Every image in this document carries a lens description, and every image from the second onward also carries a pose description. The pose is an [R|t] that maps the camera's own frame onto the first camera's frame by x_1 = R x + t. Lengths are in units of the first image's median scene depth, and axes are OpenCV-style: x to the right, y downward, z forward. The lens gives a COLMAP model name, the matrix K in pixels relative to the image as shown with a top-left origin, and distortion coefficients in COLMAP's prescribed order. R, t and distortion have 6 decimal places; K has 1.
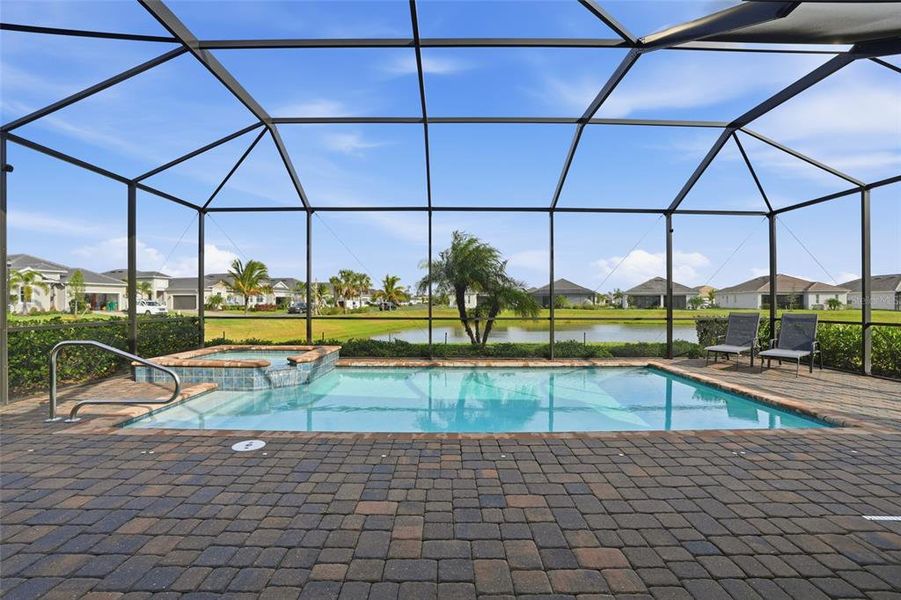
lens RADIAL K [[411.0, 0, 444.9], [0, 411.0, 301.3], [0, 0, 1]] dist [-0.036785, 0.004737]
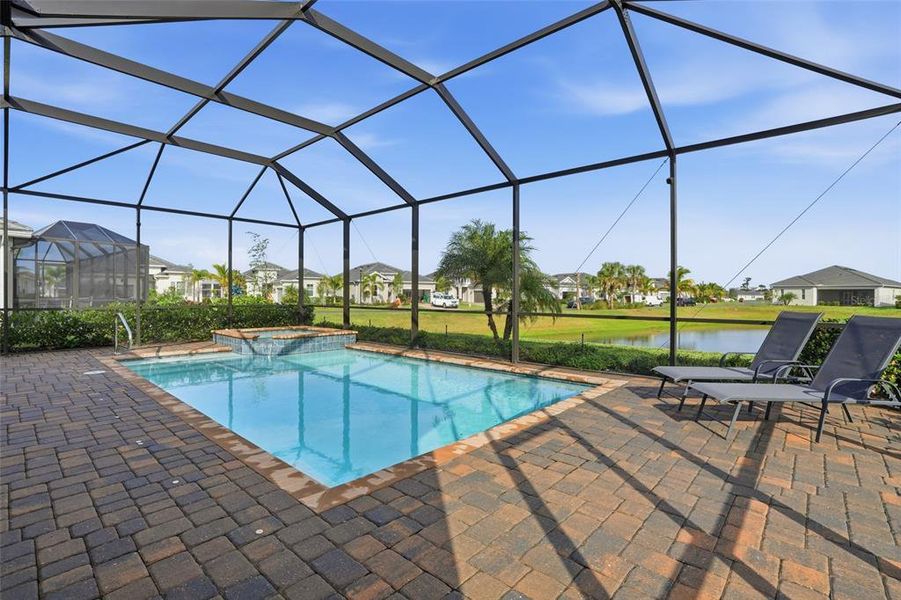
lens RADIAL K [[417.3, 0, 450.0], [0, 417.3, 302.9], [0, 0, 1]] dist [-0.036206, 0.001992]
pose [[0.742928, 0.012744, -0.669250, 0.260788], [-0.002414, 0.999863, 0.016360, 0.003002], [0.669367, -0.010539, 0.742857, 0.103995]]
